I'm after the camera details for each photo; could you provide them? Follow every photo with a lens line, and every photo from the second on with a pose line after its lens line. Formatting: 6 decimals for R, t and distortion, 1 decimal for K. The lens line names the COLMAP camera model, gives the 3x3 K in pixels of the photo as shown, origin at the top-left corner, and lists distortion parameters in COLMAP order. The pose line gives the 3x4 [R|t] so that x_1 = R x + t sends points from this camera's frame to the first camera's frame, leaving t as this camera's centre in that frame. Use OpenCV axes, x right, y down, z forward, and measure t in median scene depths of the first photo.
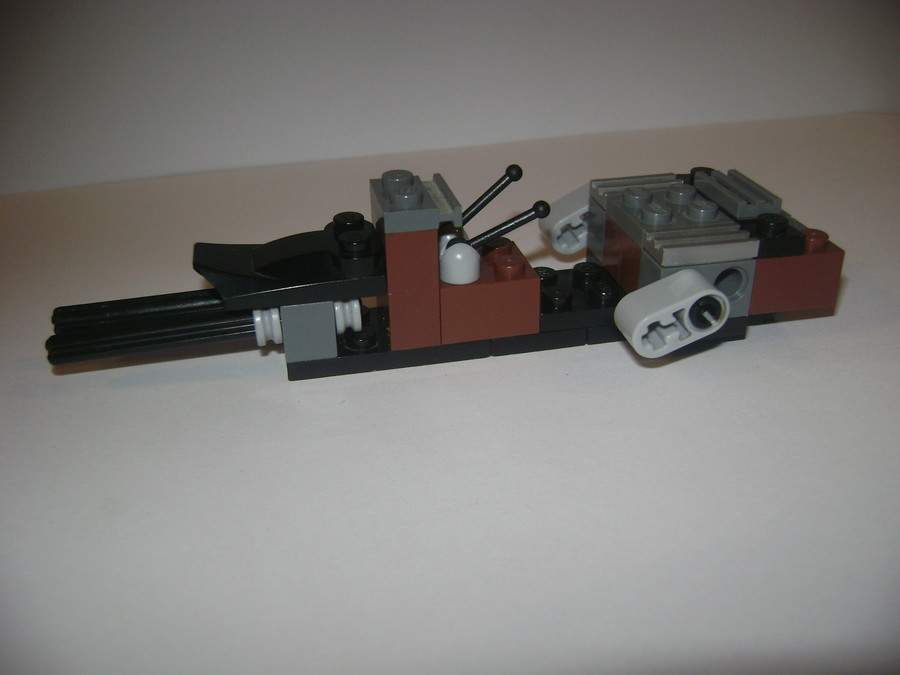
lens RADIAL K [[925.3, 0, 450.0], [0, 925.3, 337.5], [0, 0, 1]] dist [-0.149682, -0.001661]
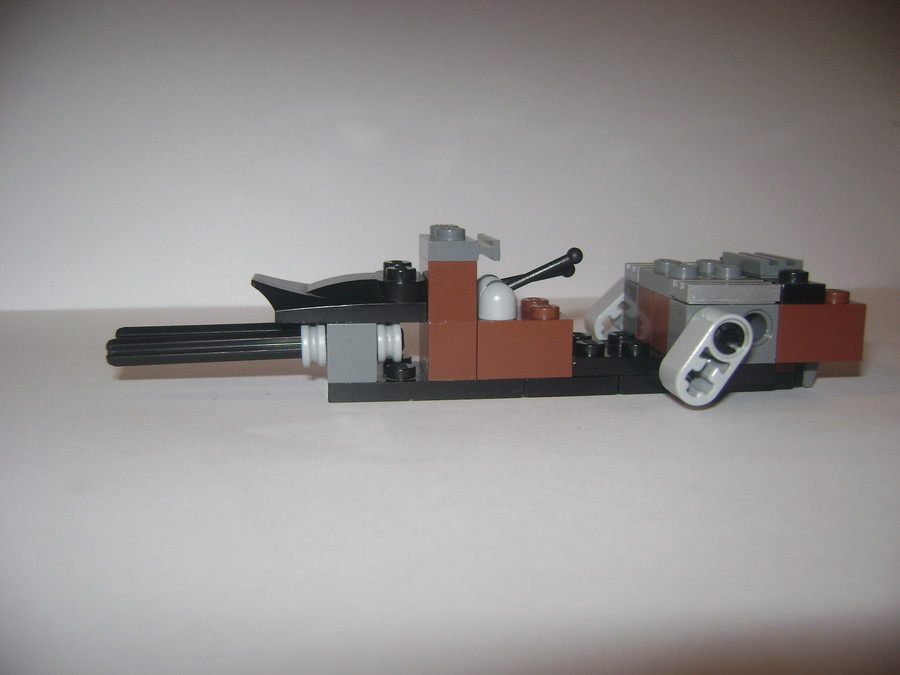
lens RADIAL K [[925.3, 0, 450.0], [0, 925.3, 337.5], [0, 0, 1]] dist [-0.149682, -0.001661]
pose [[0.996254, 0.035978, -0.078633, 0.042030], [-0.059180, 0.946700, -0.316635, 0.303198], [0.063050, 0.320102, 0.945283, -0.002340]]
